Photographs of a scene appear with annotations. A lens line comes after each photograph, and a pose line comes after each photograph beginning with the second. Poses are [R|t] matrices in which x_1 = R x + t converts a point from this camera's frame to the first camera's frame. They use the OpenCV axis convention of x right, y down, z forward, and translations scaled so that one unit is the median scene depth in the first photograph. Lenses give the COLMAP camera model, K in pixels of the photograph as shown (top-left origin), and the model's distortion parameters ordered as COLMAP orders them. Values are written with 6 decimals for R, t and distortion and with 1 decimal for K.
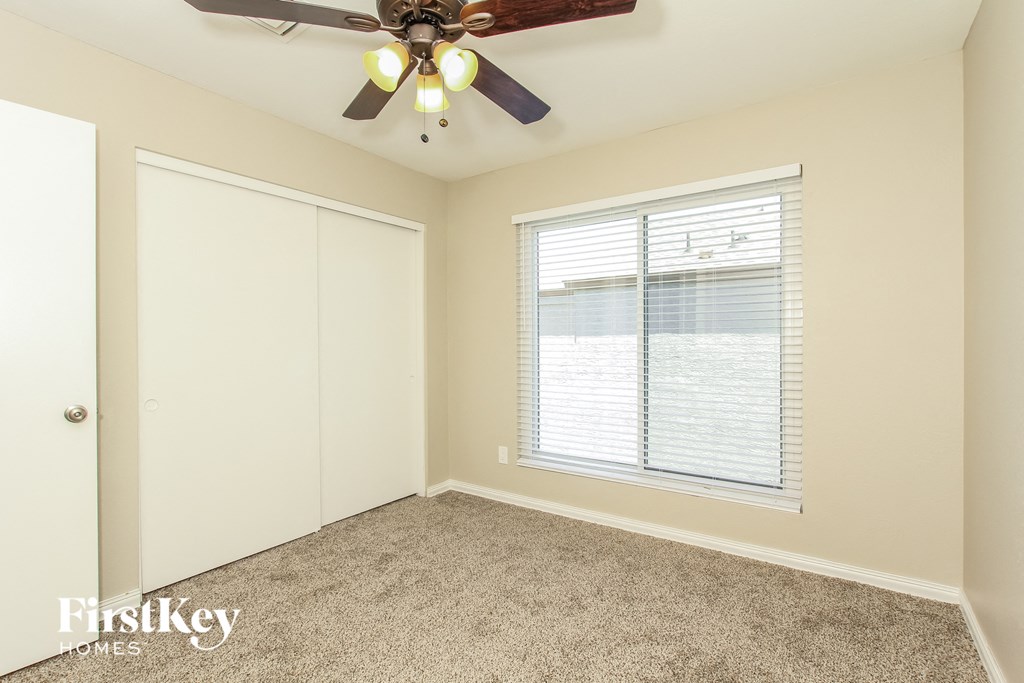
lens RADIAL K [[475.1, 0, 519.7], [0, 475.1, 342.2], [0, 0, 1]] dist [-0.018816, 0.000909]
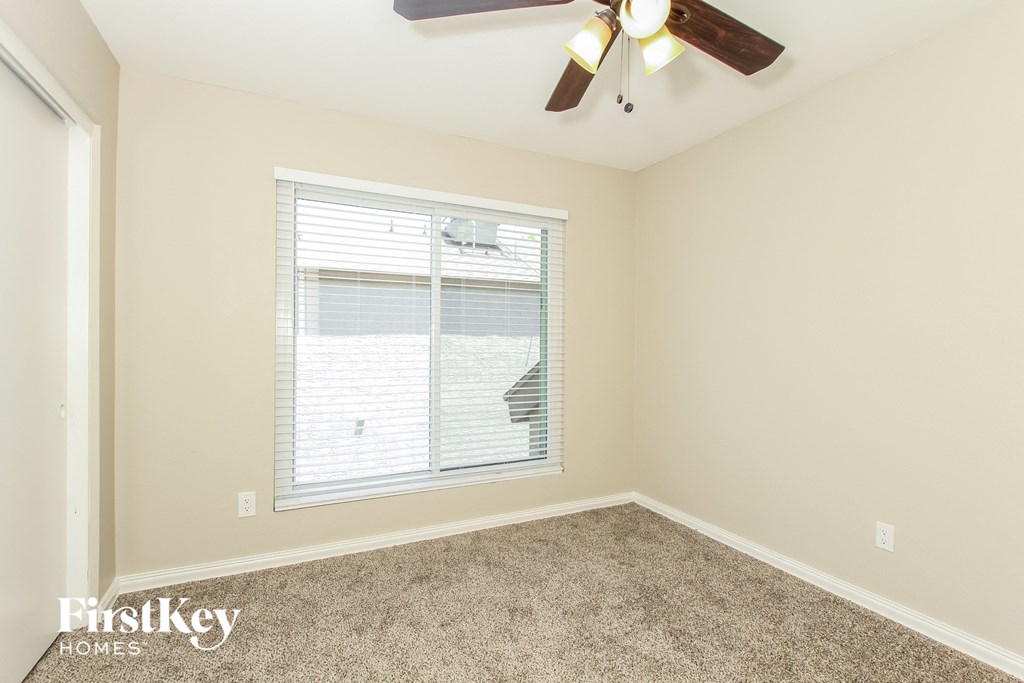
lens RADIAL K [[475.1, 0, 519.7], [0, 475.1, 342.2], [0, 0, 1]] dist [-0.018816, 0.000909]
pose [[0.482709, 0.009538, 0.875729, -0.527992], [-0.006846, 0.999951, -0.007118, 0.003517], [-0.875754, -0.002559, 0.482751, 0.375813]]
